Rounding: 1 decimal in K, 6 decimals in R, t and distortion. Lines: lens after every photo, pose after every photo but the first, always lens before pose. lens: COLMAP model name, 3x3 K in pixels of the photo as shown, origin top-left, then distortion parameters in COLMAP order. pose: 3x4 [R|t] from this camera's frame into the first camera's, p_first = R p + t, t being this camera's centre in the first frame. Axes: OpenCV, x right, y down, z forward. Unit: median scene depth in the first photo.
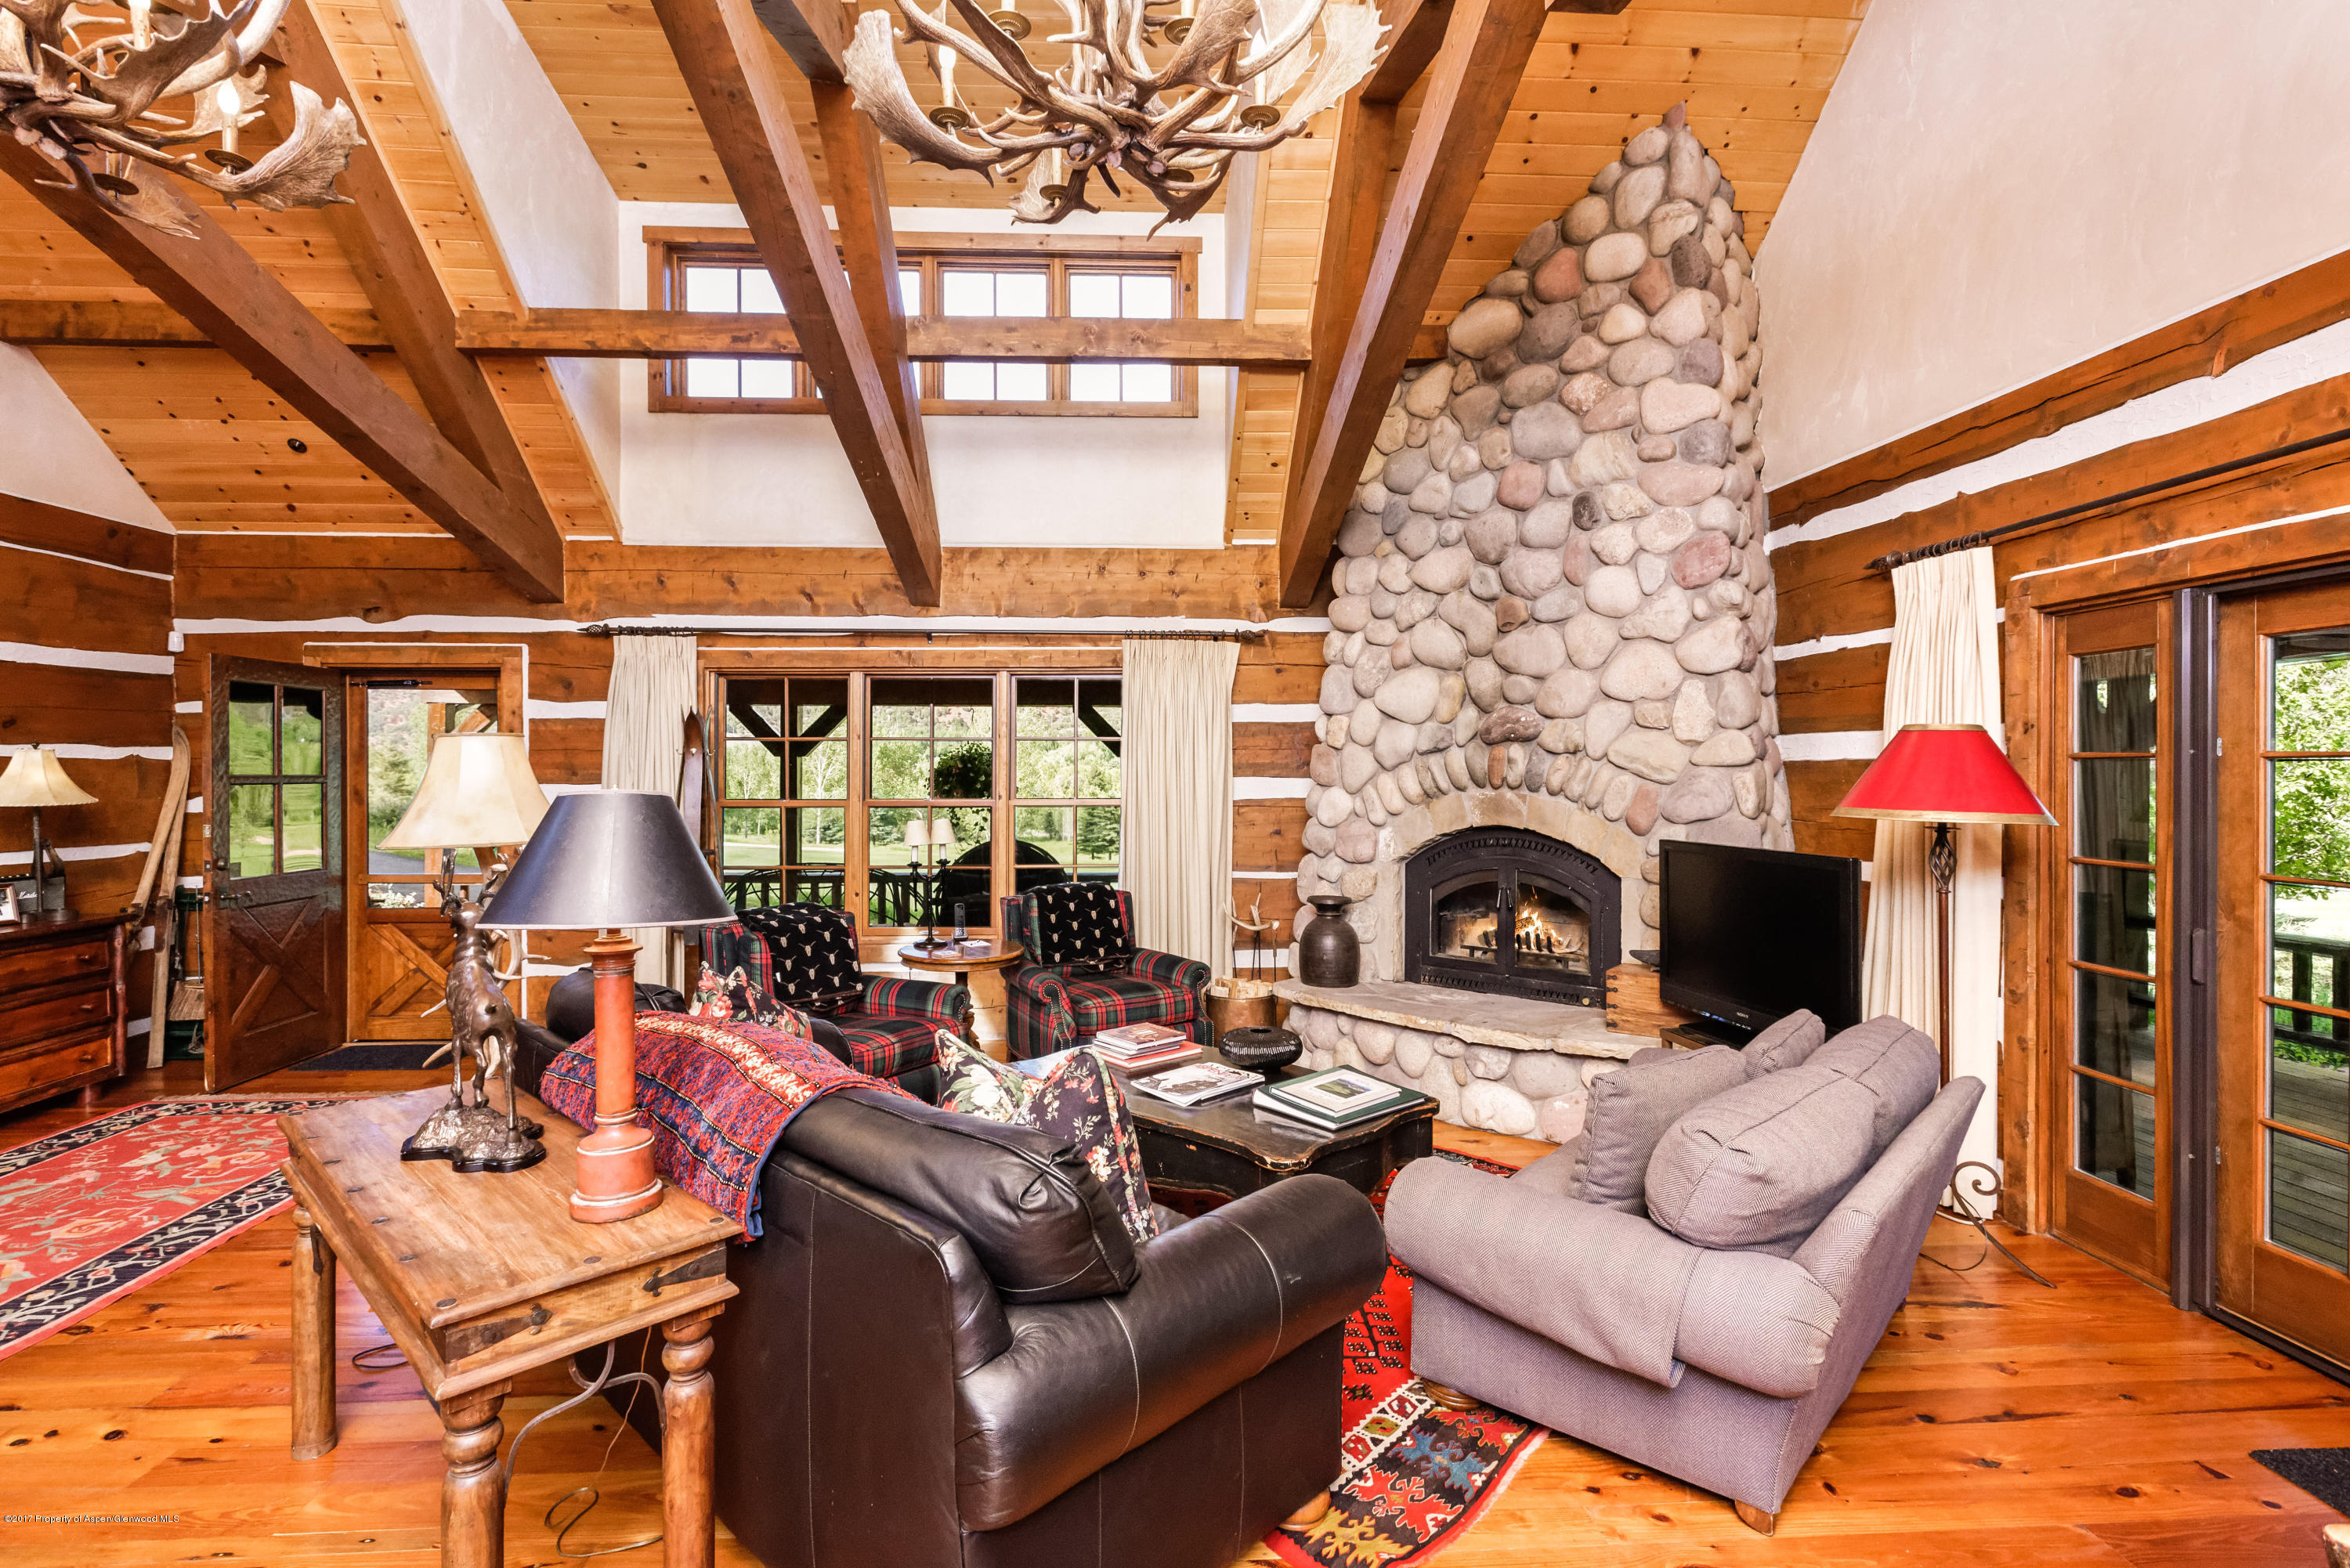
lens RADIAL K [[1147.1, 0, 1180.7], [0, 1147.1, 786.9], [0, 0, 1]] dist [0.001850, 0.001670]
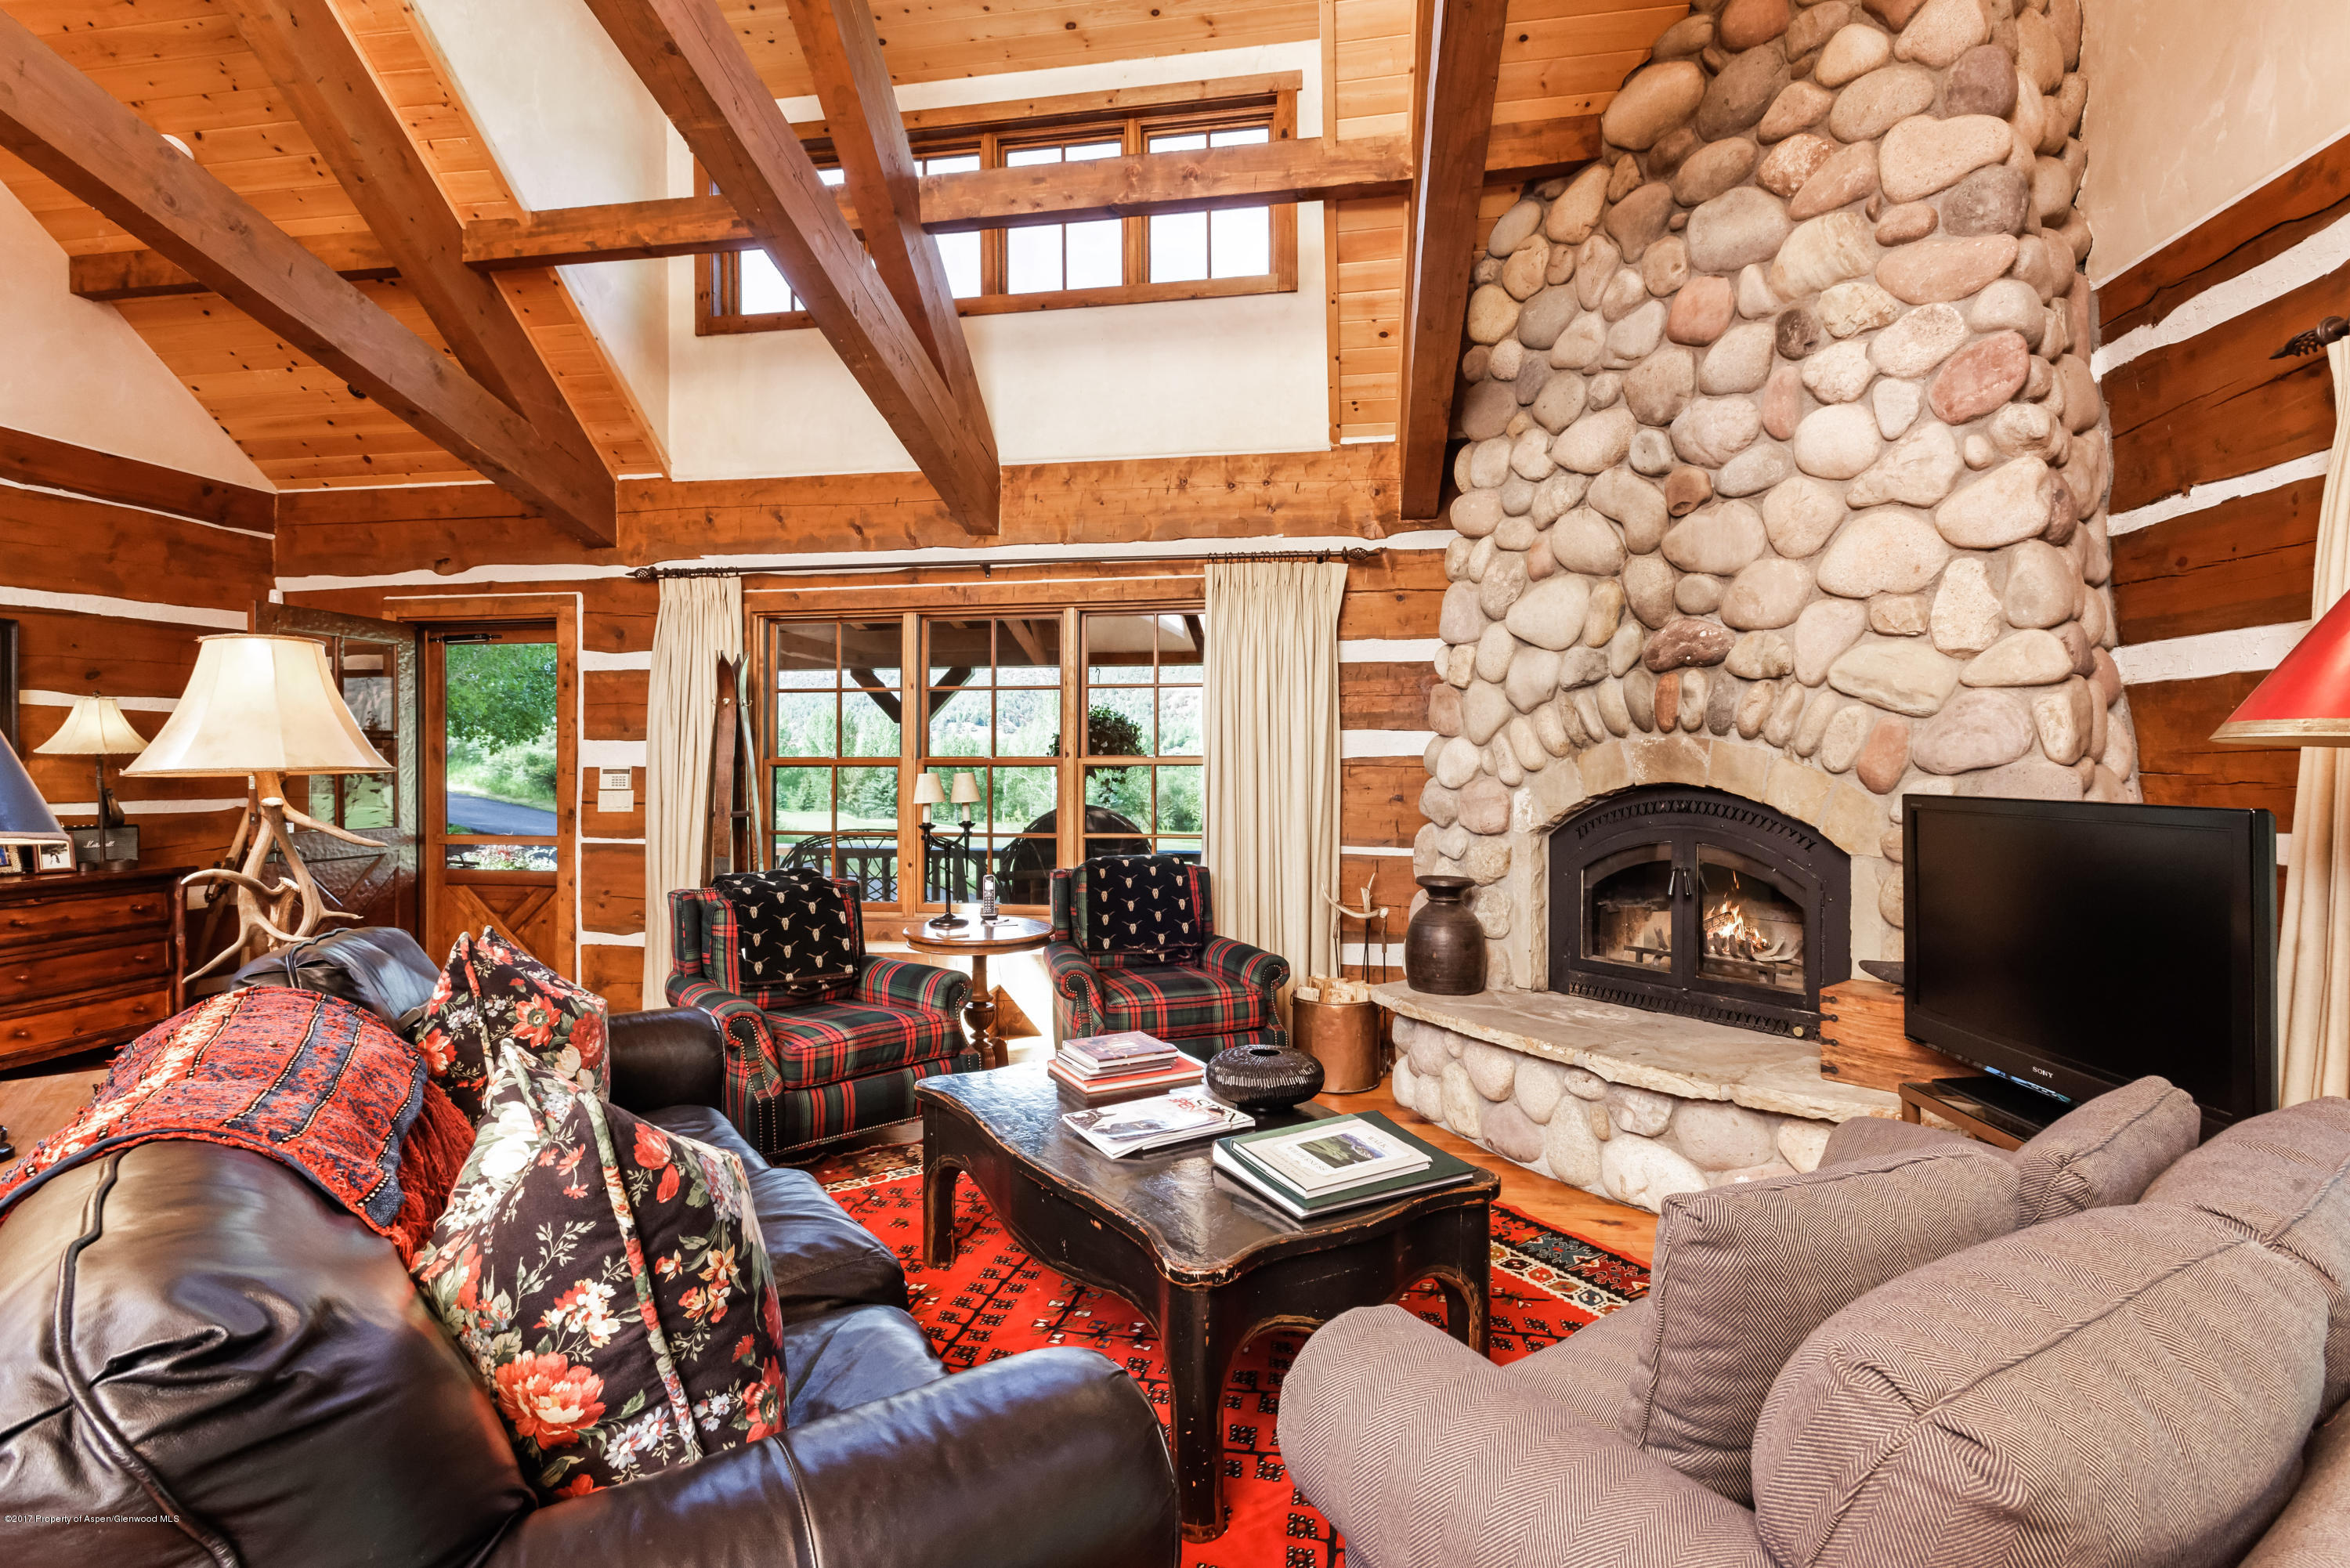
lens RADIAL K [[1147.1, 0, 1160.3], [0, 1147.1, 768.9], [0, 0, 1]] dist [0.001850, 0.001670]
pose [[0.975159, 0.001798, -0.221501, 0.124063], [-0.003876, 0.999952, -0.008945, 0.032991], [0.221474, 0.009581, 0.975119, 0.220540]]
